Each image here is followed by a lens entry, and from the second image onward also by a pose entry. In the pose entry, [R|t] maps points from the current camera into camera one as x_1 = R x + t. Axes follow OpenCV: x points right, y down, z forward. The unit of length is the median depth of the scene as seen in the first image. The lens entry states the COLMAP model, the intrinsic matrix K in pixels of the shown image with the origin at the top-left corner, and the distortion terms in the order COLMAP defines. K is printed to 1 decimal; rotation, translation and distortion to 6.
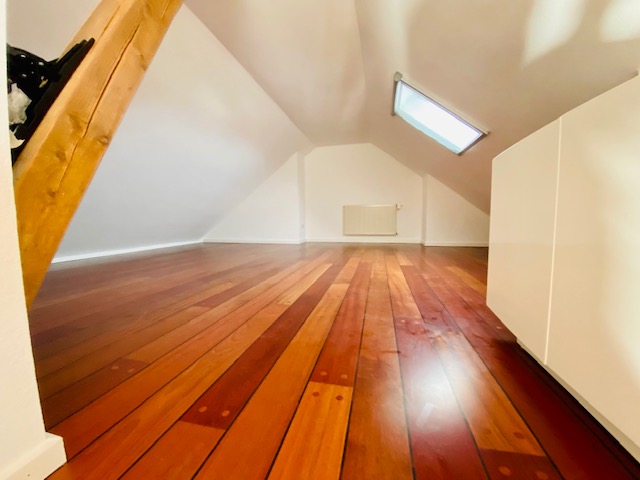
lens RADIAL K [[258.7, 0, 318.7], [0, 258.7, 241.7], [0, 0, 1]] dist [-0.017462, -0.000441]
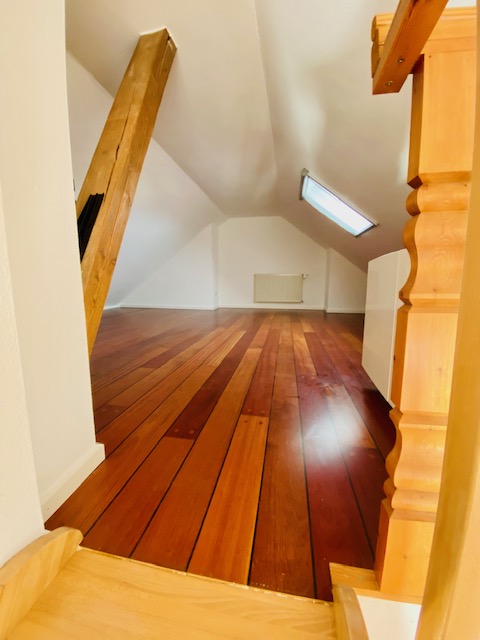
lens RADIAL K [[258.7, 0, 241.7], [0, 258.7, 317.3], [0, 0, 1]] dist [-0.017462, -0.000441]
pose [[0.998201, 0.005115, 0.059730, -0.067799], [-0.008414, 0.998445, 0.055100, -0.067858], [-0.059355, -0.055503, 0.996693, -0.276011]]
